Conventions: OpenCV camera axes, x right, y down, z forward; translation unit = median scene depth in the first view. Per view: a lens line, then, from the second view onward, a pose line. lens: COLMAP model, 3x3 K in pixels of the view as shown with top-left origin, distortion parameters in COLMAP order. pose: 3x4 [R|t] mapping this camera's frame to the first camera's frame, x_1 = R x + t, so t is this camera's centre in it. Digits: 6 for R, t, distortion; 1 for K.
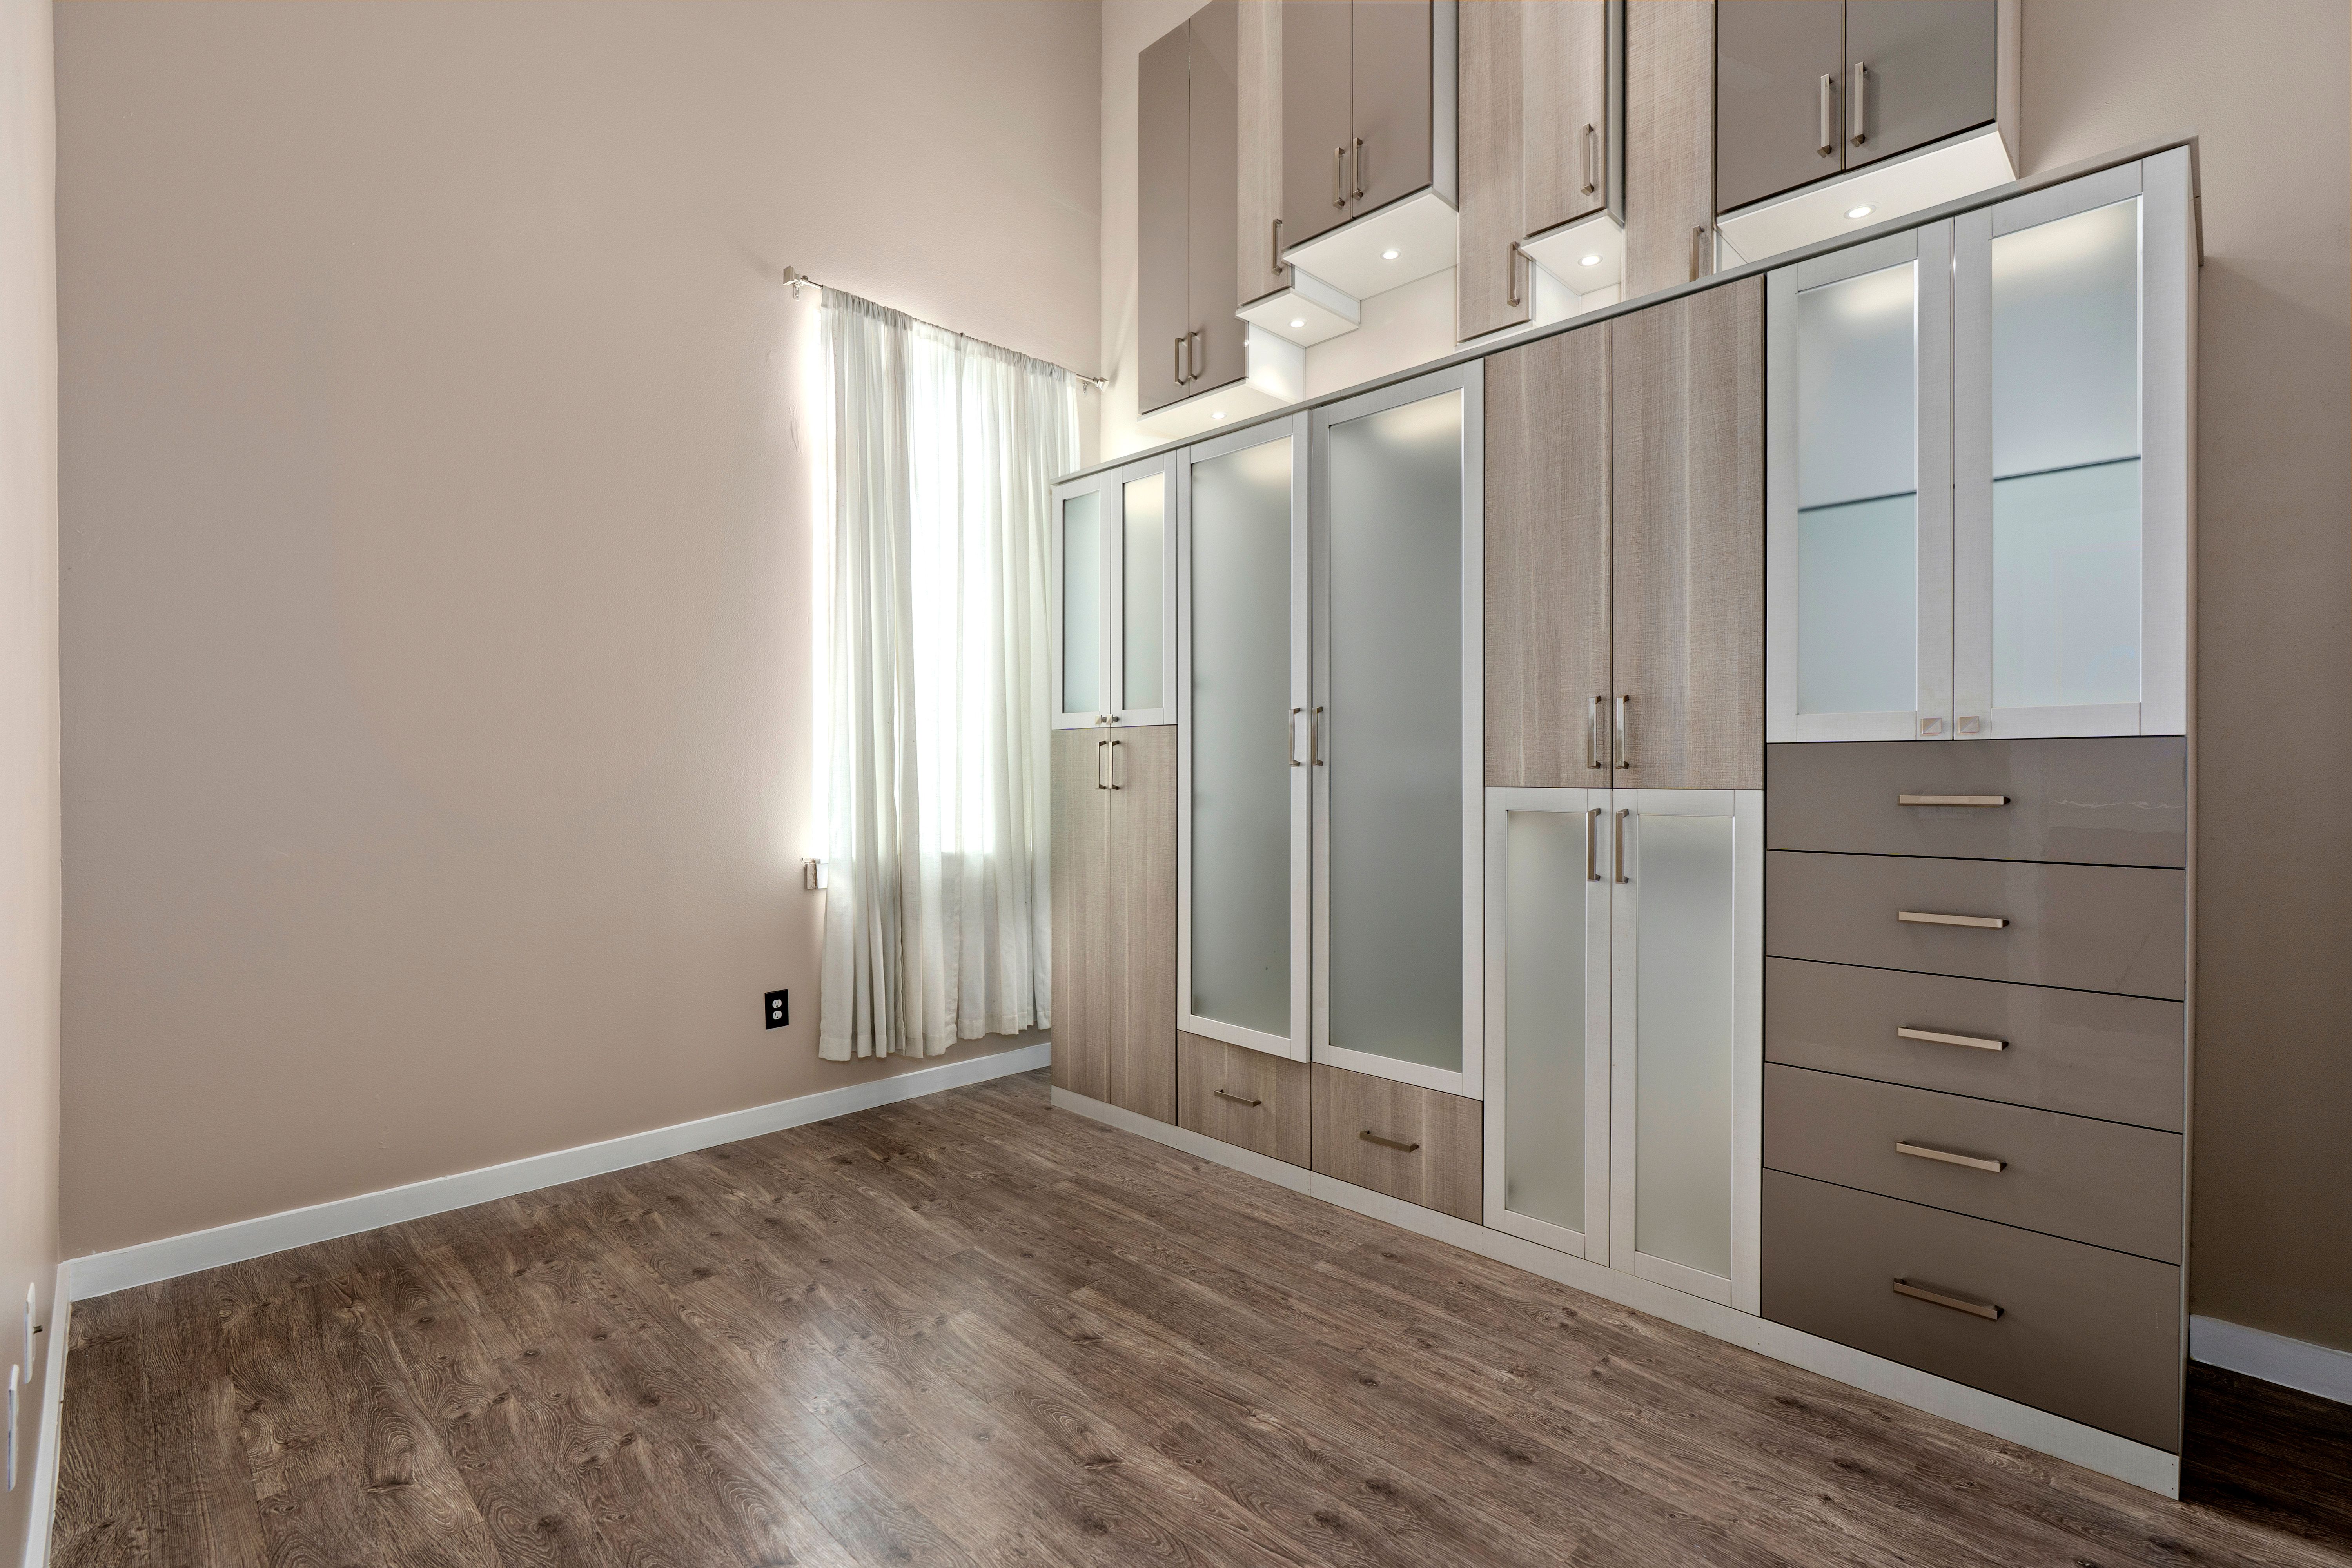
lens RADIAL K [[1068.8, 0, 1179.6], [0, 1068.8, 776.7], [0, 0, 1]] dist [-0.007597, 0.001583]
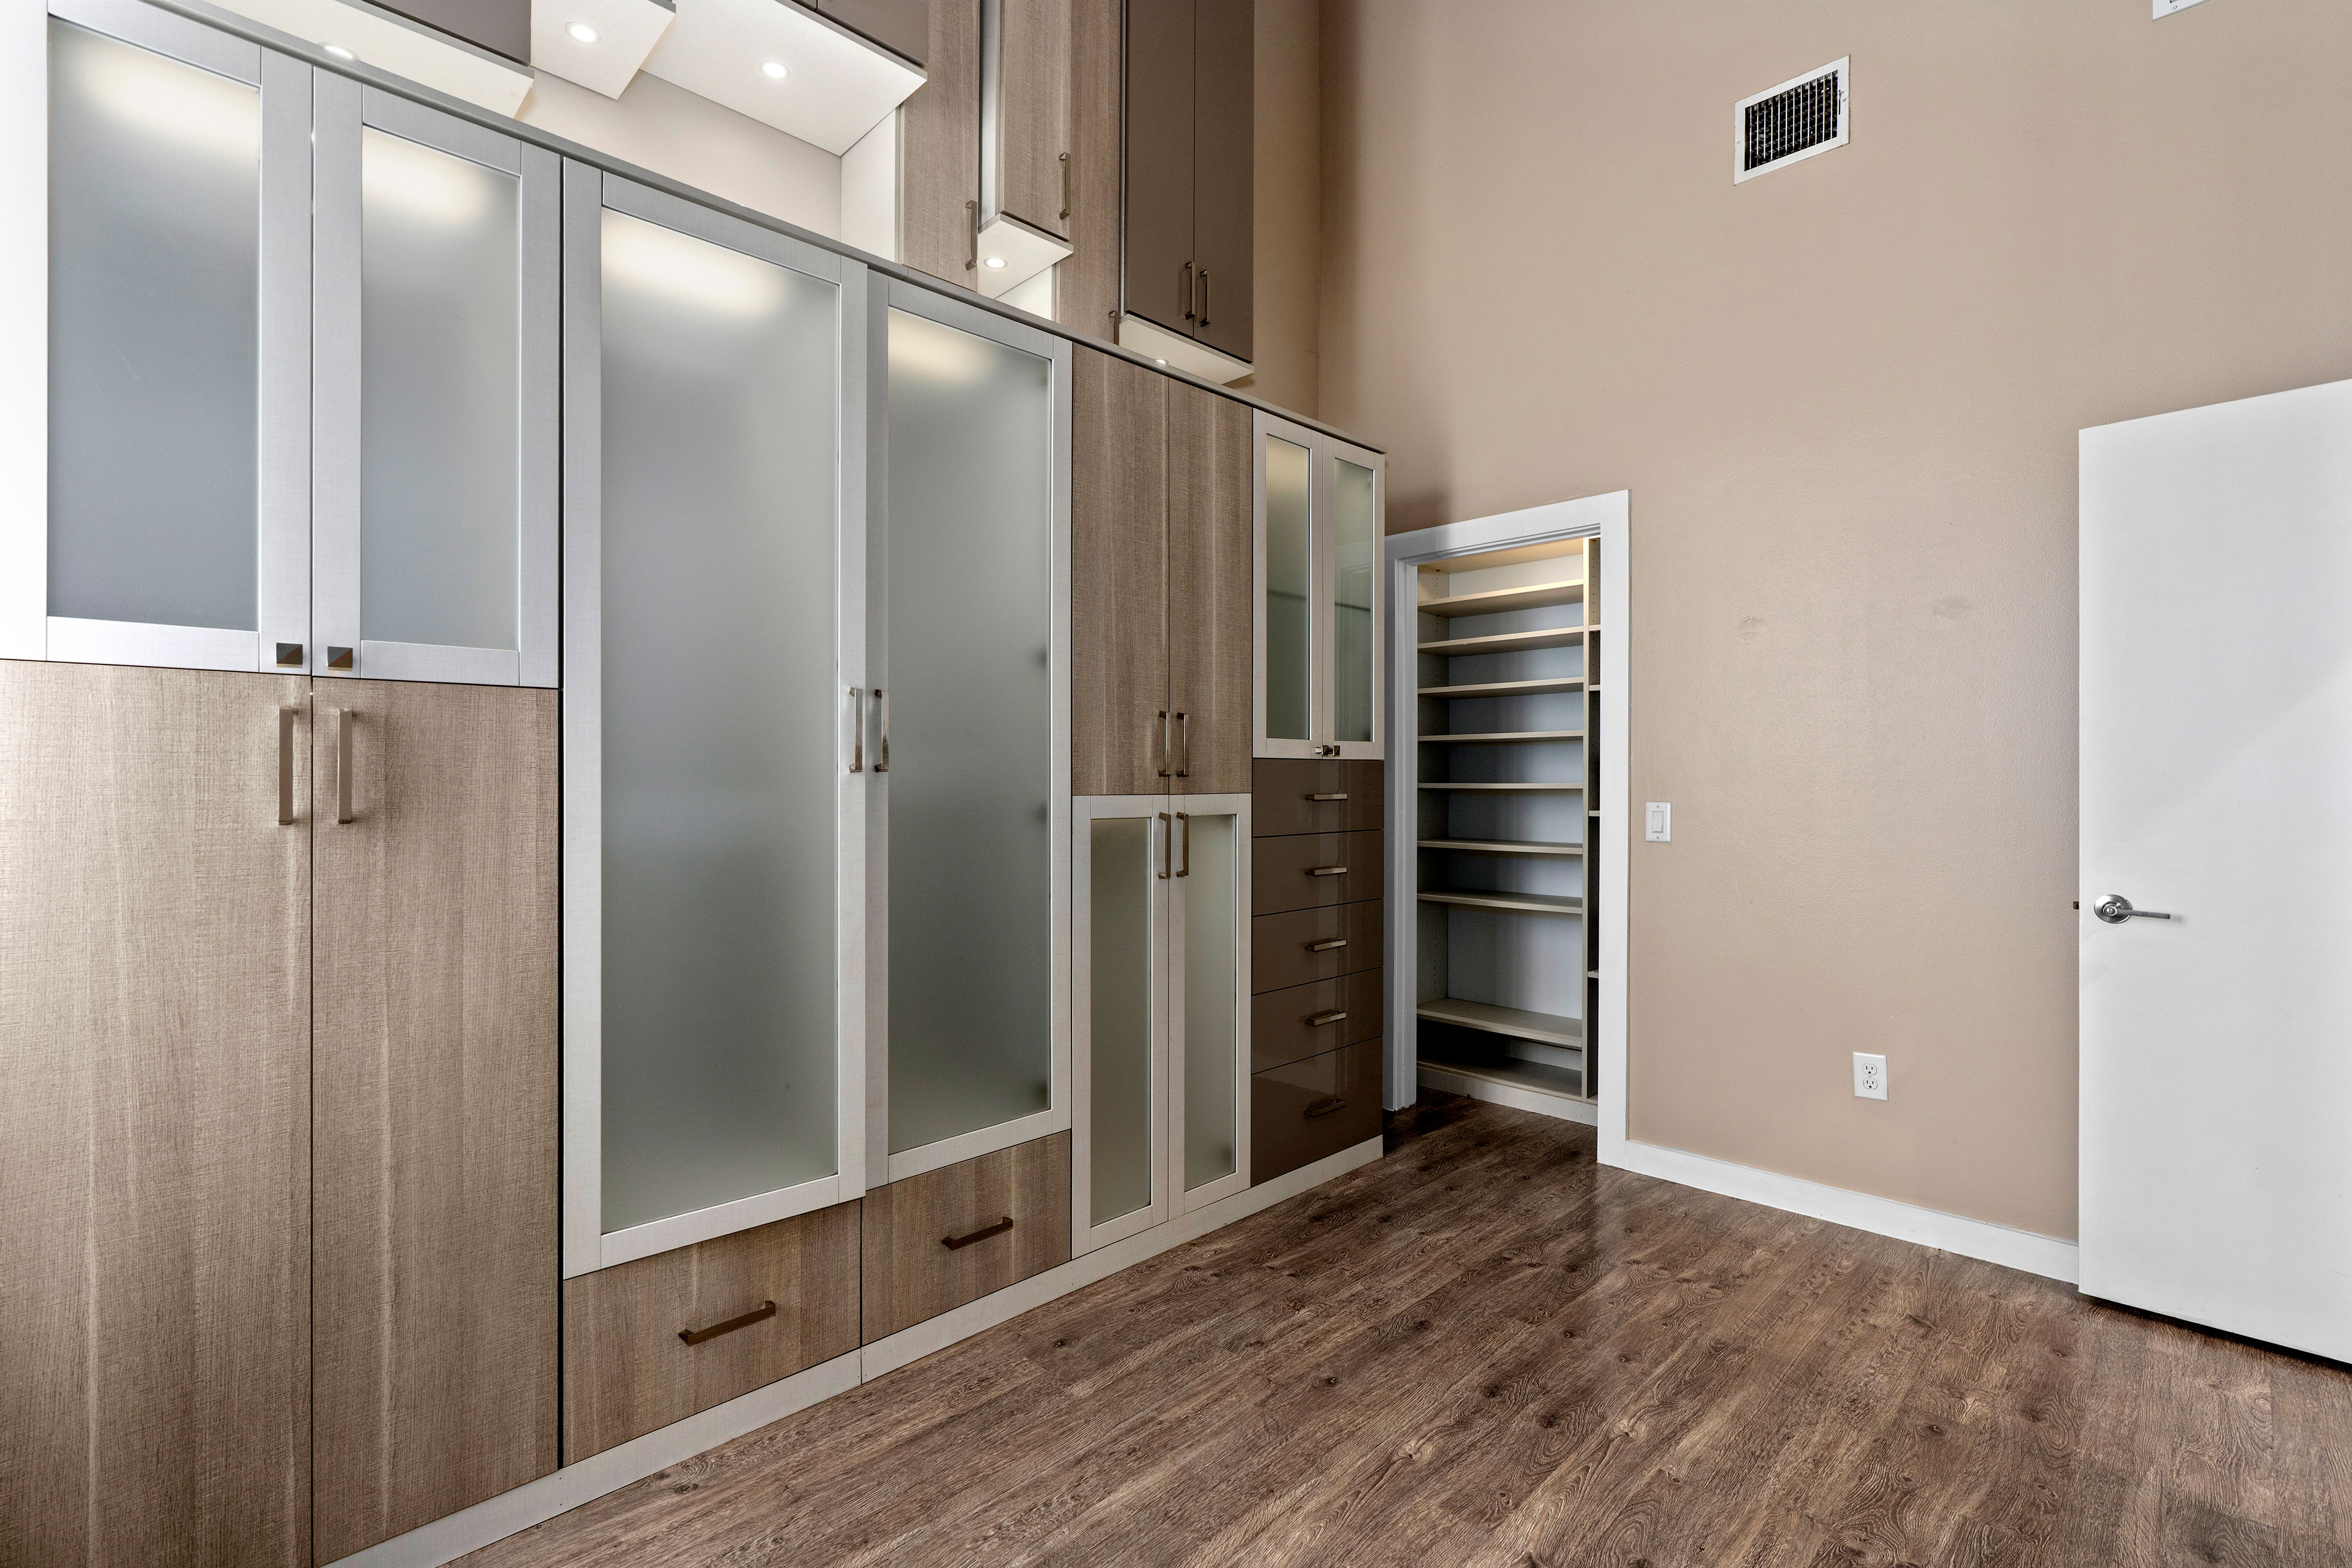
lens RADIAL K [[1069.2, 0, 1176.0], [0, 1069.2, 784.0], [0, 0, 1]] dist [-0.010335, 0.001659]
pose [[0.005812, -0.004424, 0.999973, -0.718139], [0.007070, 0.999965, 0.004383, -0.004585], [-0.999958, 0.007044, 0.005843, 0.980139]]
